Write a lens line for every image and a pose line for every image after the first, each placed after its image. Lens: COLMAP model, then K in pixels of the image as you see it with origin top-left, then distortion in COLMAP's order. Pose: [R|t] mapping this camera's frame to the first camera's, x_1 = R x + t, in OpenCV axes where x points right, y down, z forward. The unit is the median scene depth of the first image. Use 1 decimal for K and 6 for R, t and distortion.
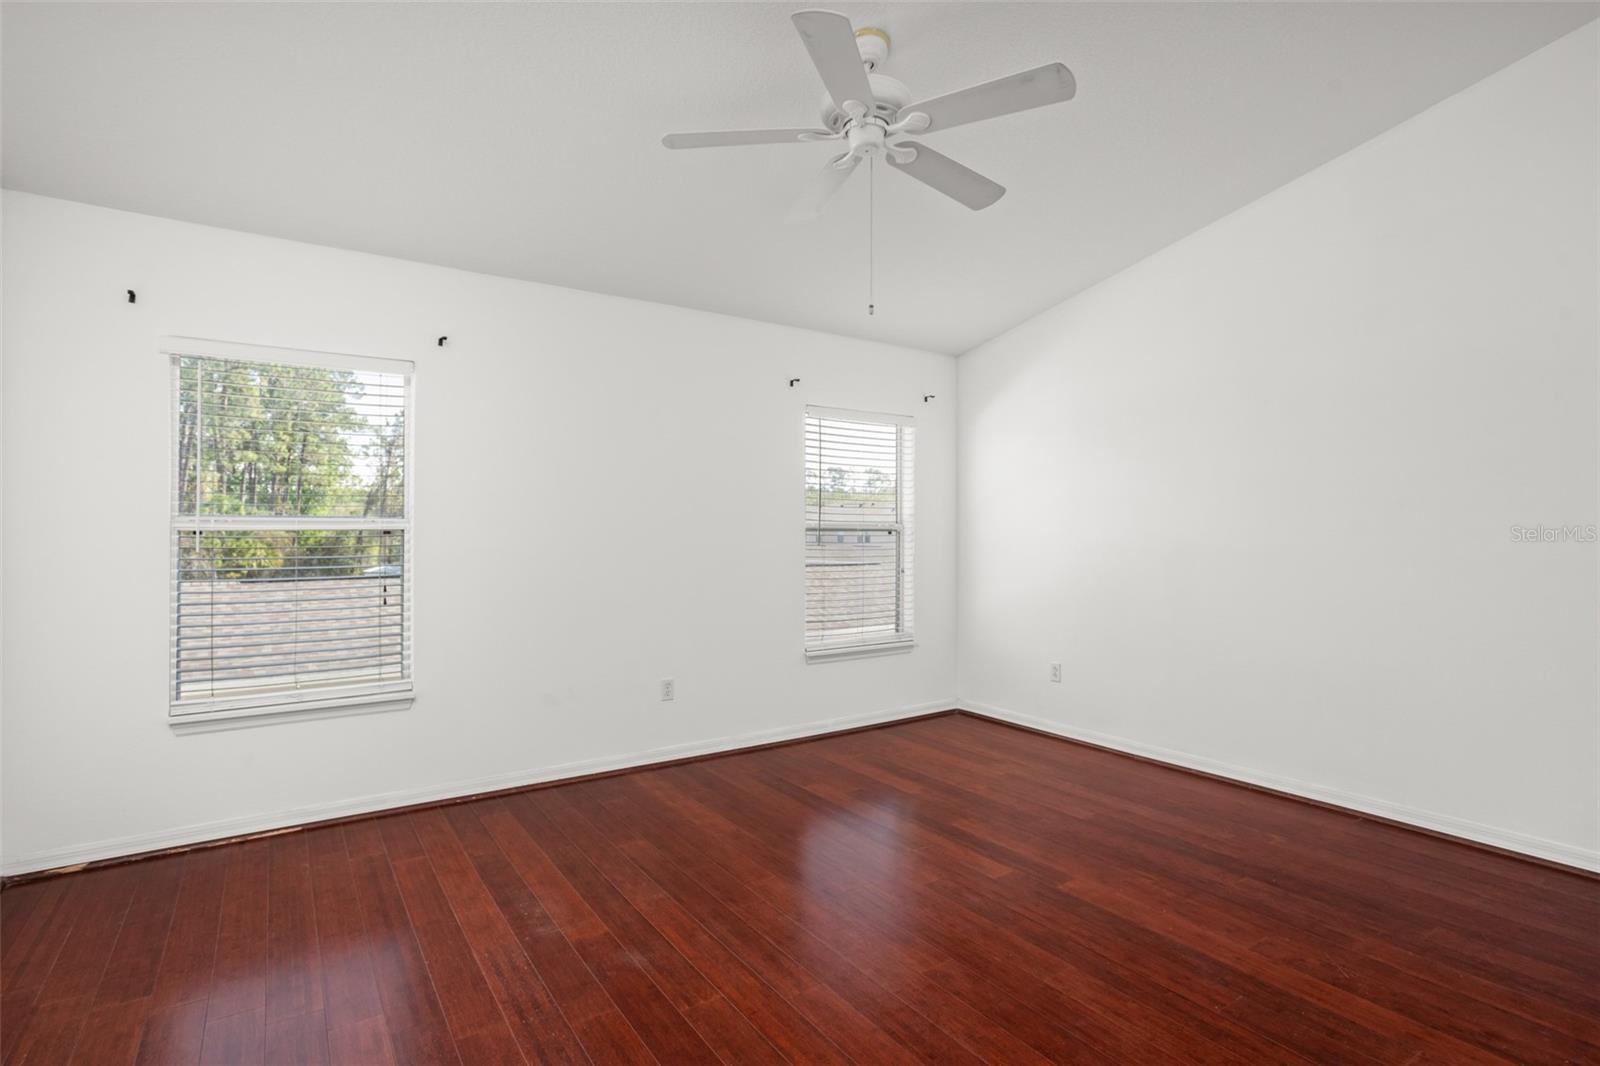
lens RADIAL K [[779.0, 0, 796.4], [0, 779.0, 518.7], [0, 0, 1]] dist [-0.032652, 0.022032]
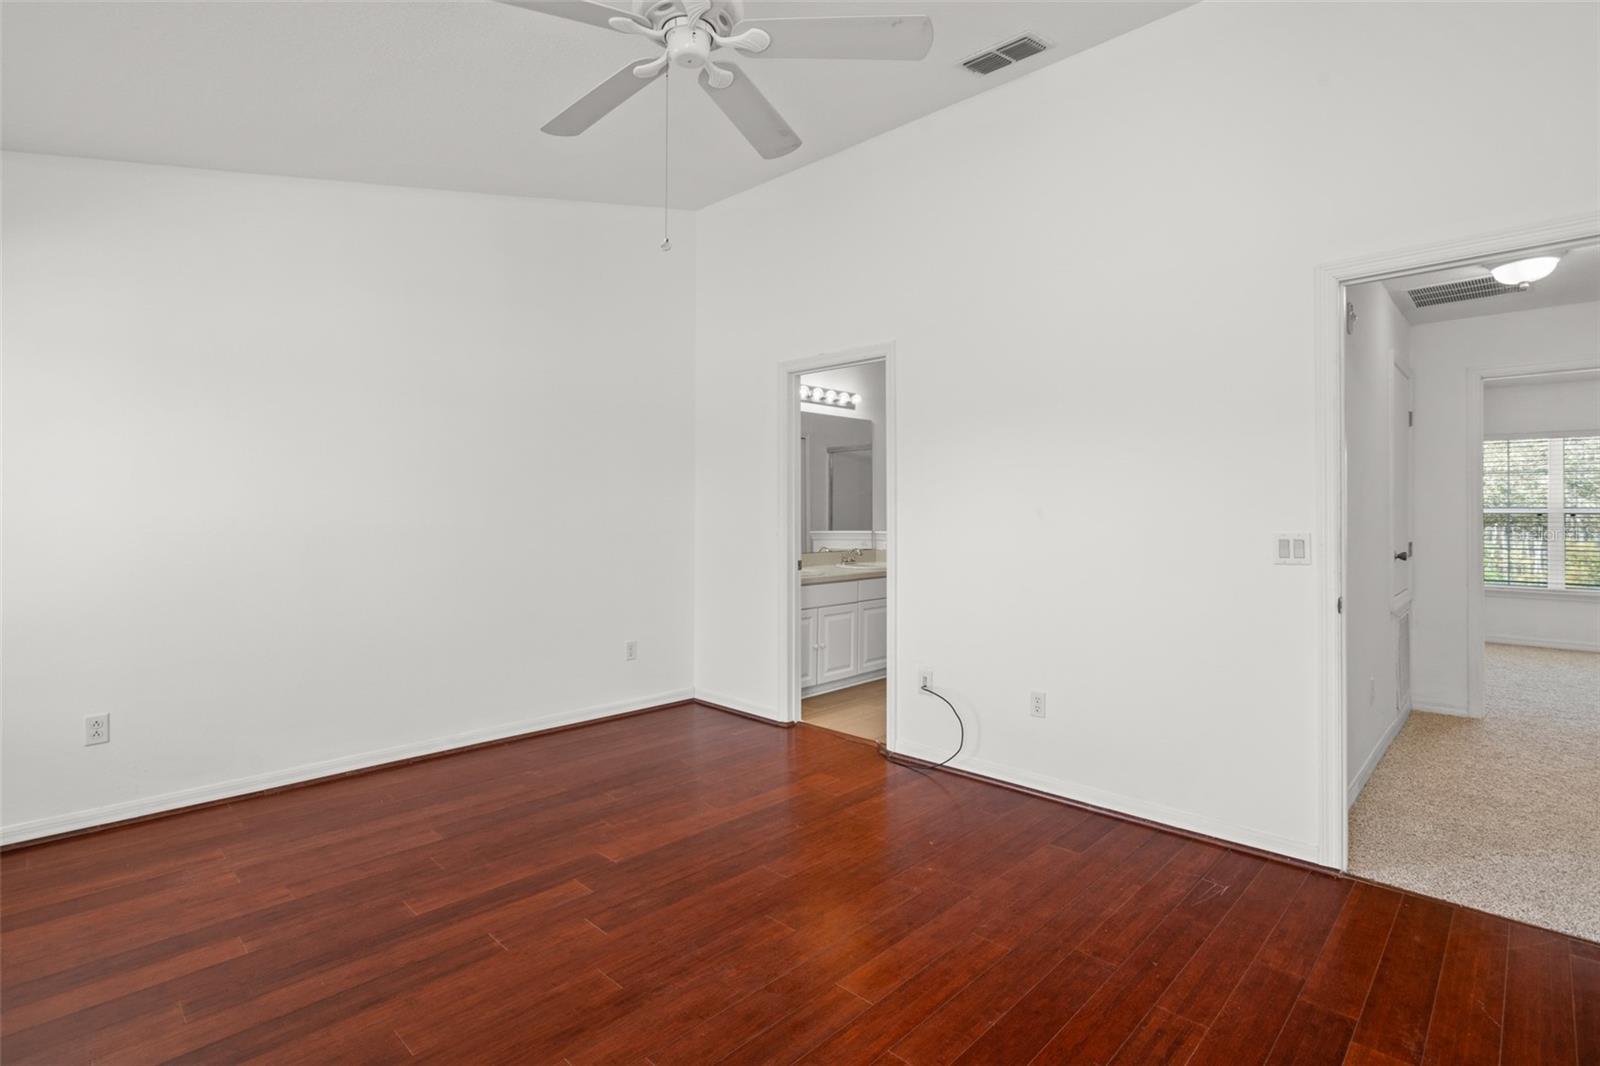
lens RADIAL K [[779.0, 0, 796.4], [0, 779.0, 518.7], [0, 0, 1]] dist [-0.032652, 0.022032]
pose [[-0.200316, -0.012172, 0.979656, -0.740594], [-0.019154, 0.999780, 0.008506, 0.014639], [-0.979544, -0.017060, -0.200505, 1.042308]]
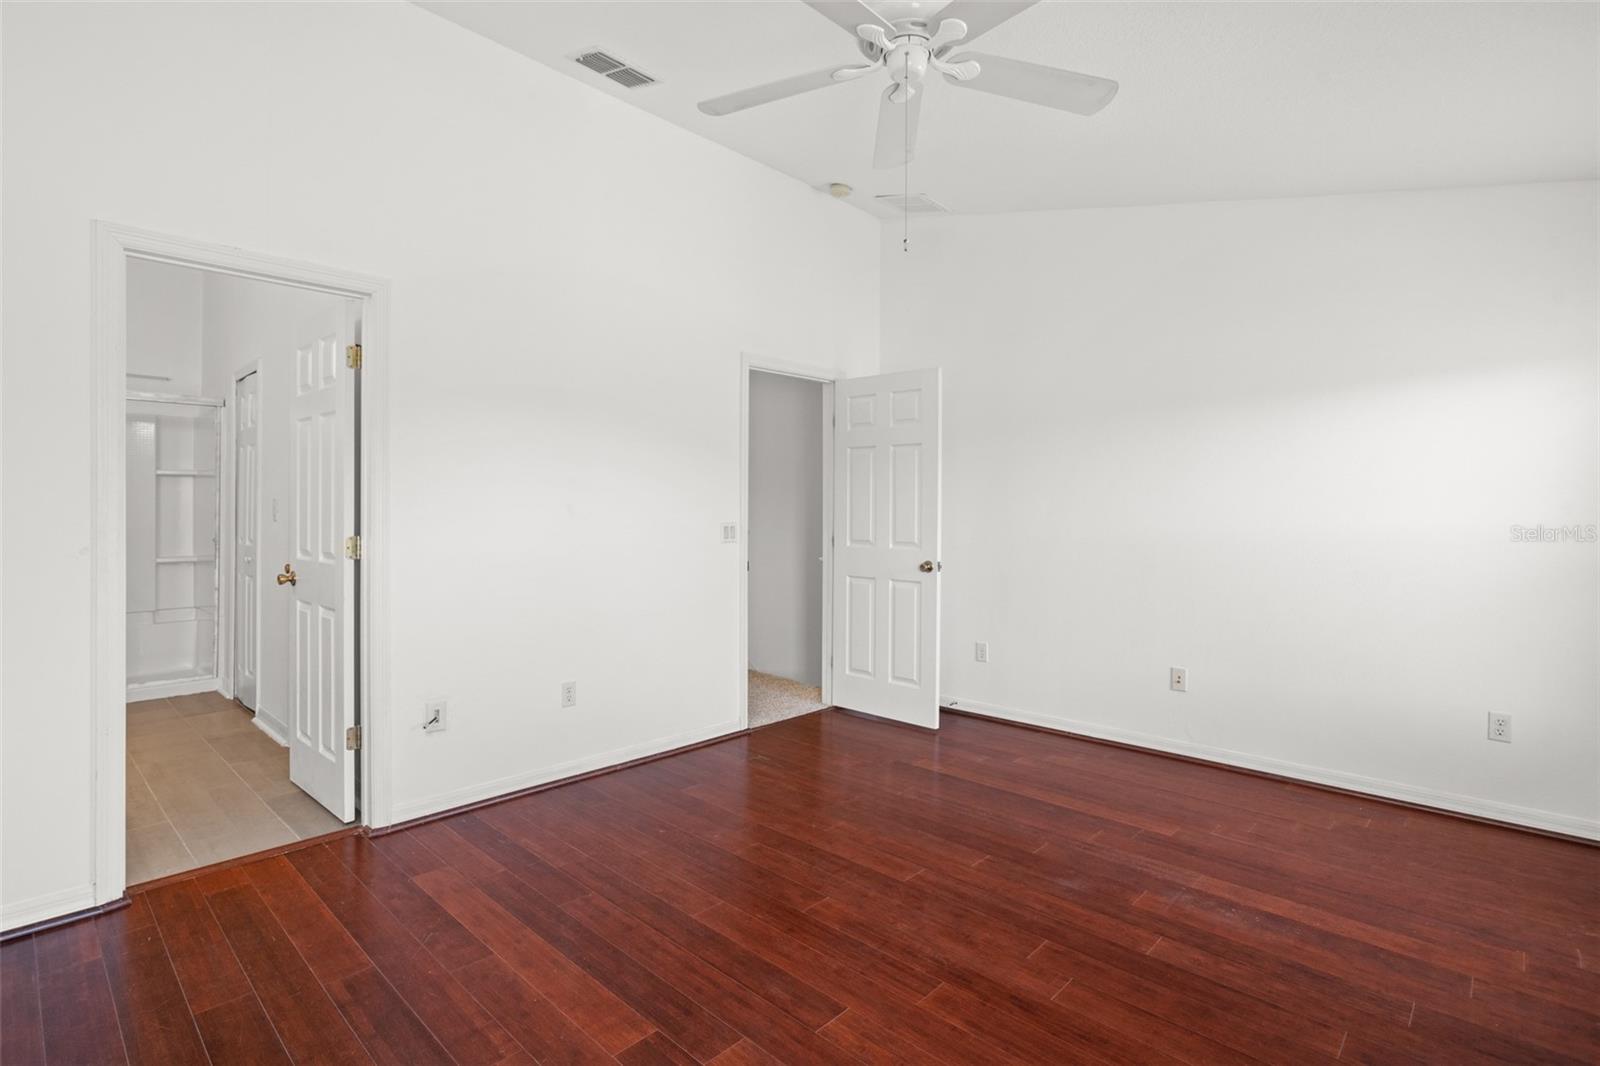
lens RADIAL K [[779.0, 0, 796.4], [0, 779.0, 518.7], [0, 0, 1]] dist [-0.032652, 0.022032]
pose [[-0.977037, -0.006363, -0.212974, 0.388537], [-0.006207, 0.999980, -0.001403, 0.025150], [0.212978, -0.000049, -0.977057, 1.802862]]
